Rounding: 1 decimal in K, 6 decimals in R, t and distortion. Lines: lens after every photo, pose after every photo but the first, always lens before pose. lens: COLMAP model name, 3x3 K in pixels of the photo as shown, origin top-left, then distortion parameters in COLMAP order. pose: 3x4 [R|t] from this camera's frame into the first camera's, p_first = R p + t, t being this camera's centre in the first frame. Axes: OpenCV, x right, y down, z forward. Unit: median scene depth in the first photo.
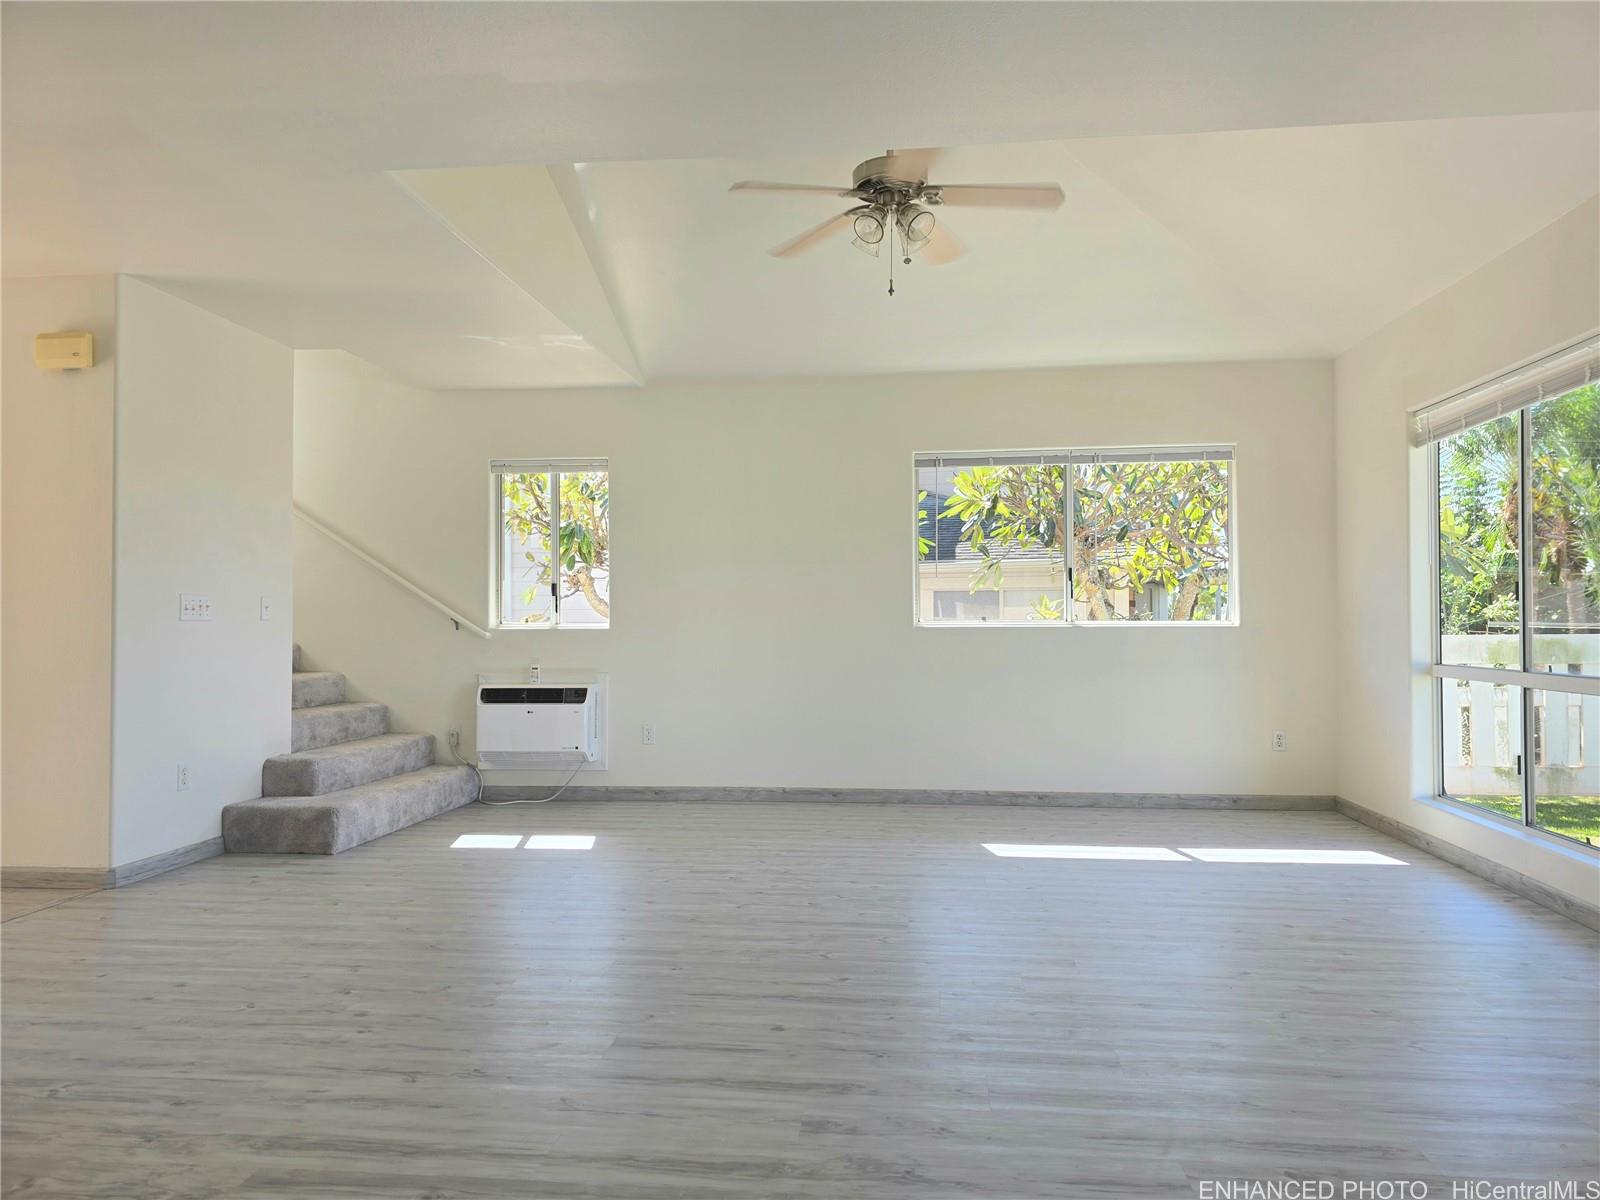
lens RADIAL K [[1072.0, 0, 800.0], [0, 1072.0, 600.0], [0, 0, 1]] dist [0.111700, -0.116545]
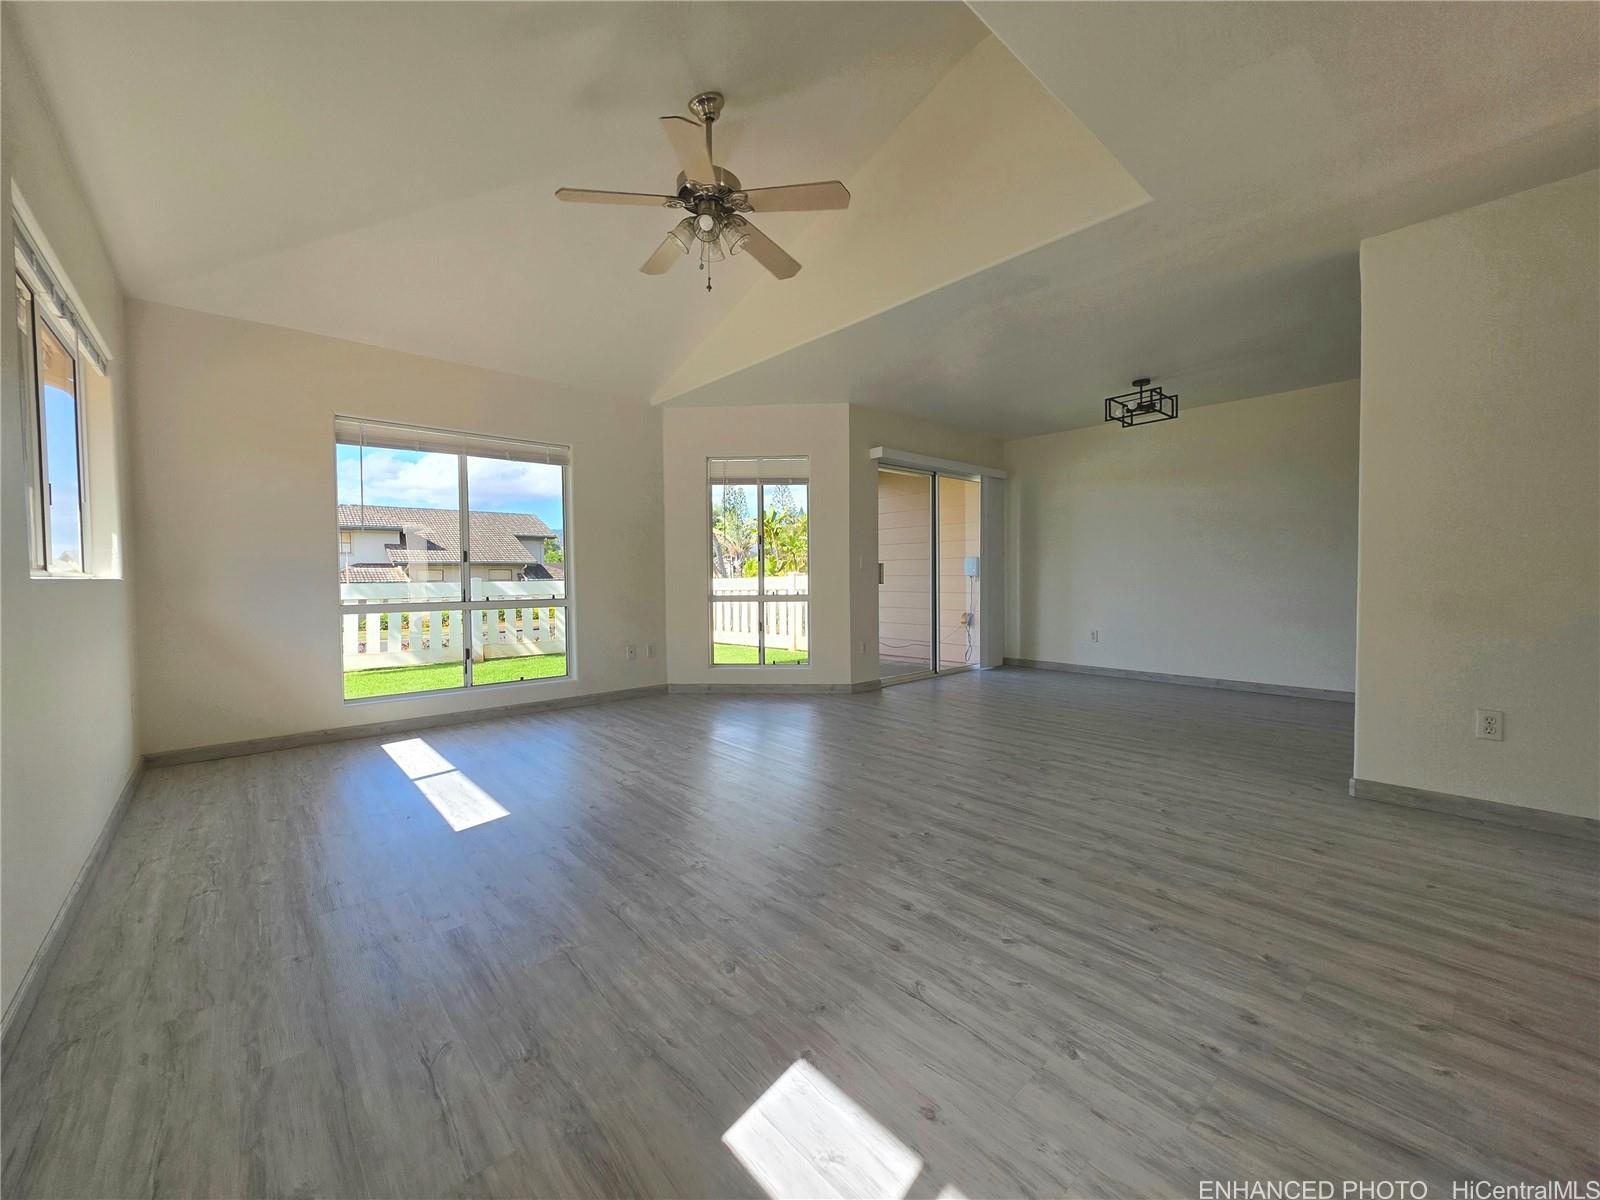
lens RADIAL K [[632.8, 0, 800.0], [0, 632.8, 600.0], [0, 0, 1]] dist [0.024109, -0.000019]
pose [[-0.744319, -0.019757, 0.667532, -0.388901], [-0.006133, 0.999722, 0.022751, 0.031527], [-0.667796, 0.012840, -0.744234, 1.240732]]
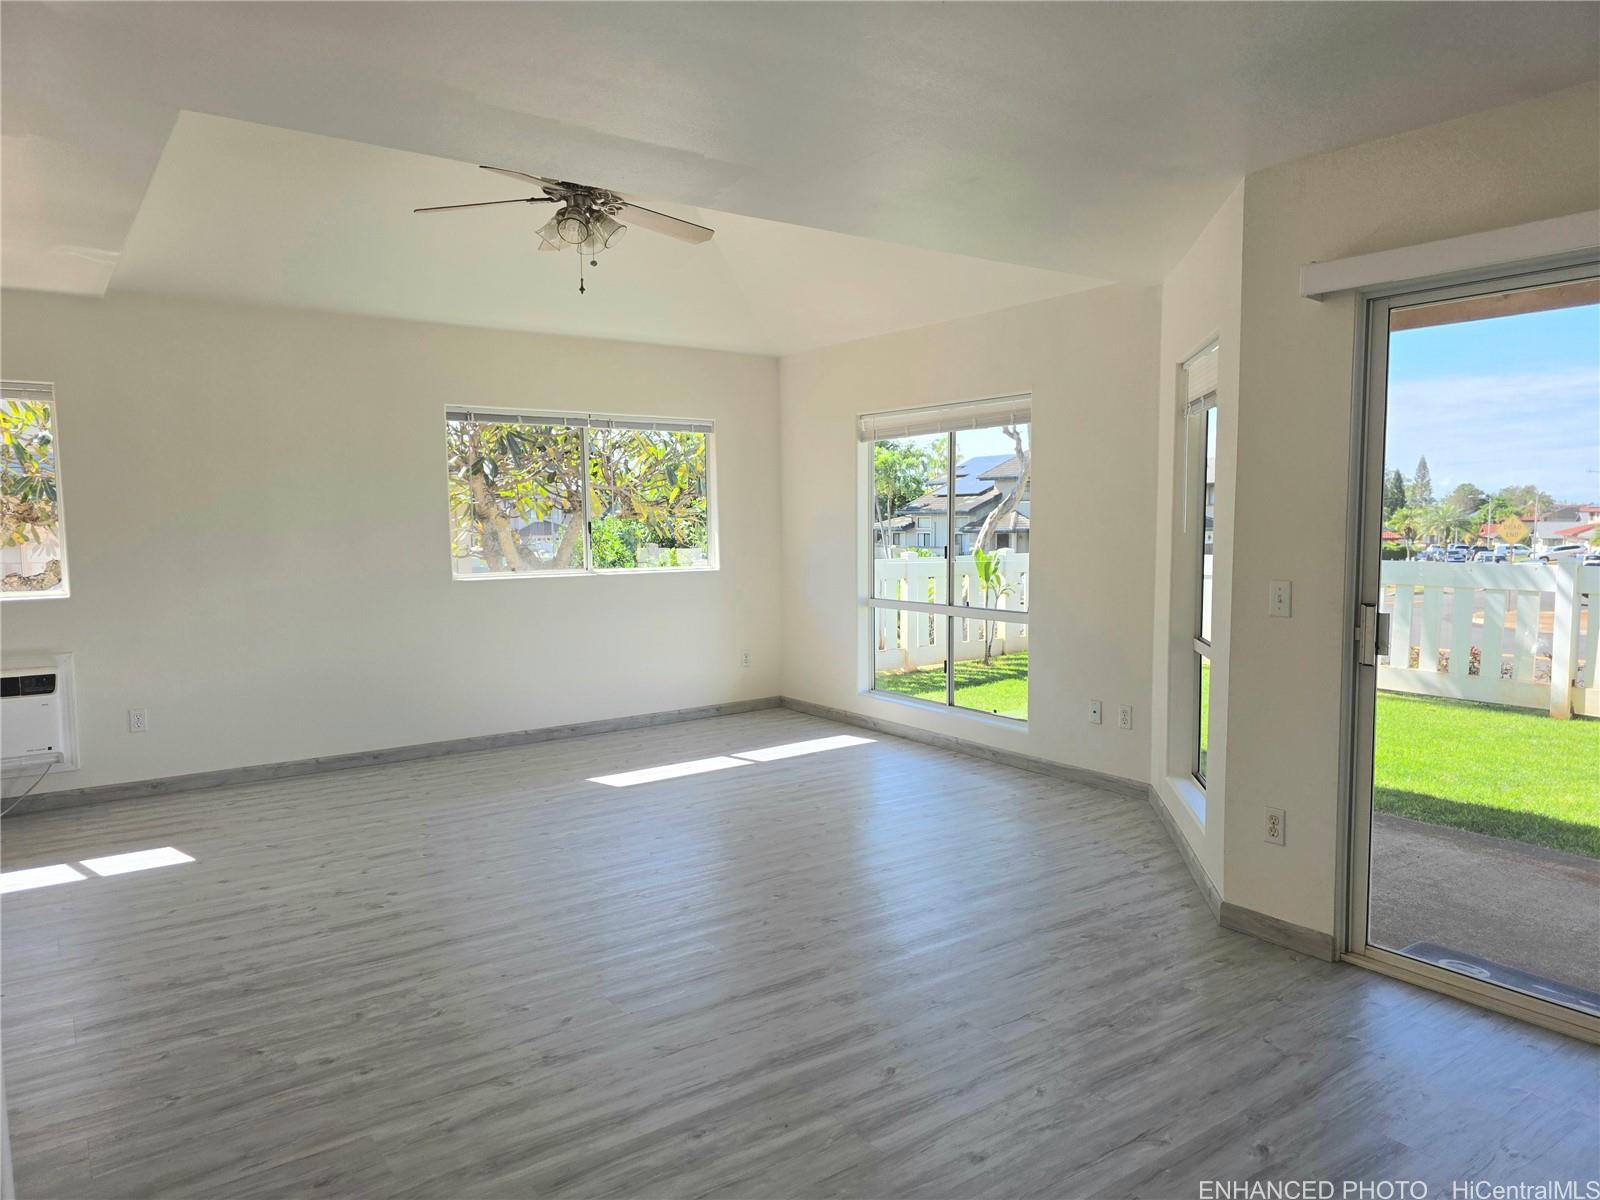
lens RADIAL K [[1084.7, 0, 816.0], [0, 1084.7, 598.0], [0, 0, 1]] dist [0.069988, -0.068594]
pose [[0.742030, -0.055266, 0.668085, -0.415110], [-0.007311, 0.995870, 0.090501, -0.068707], [-0.670327, -0.072039, 0.738561, 0.017382]]
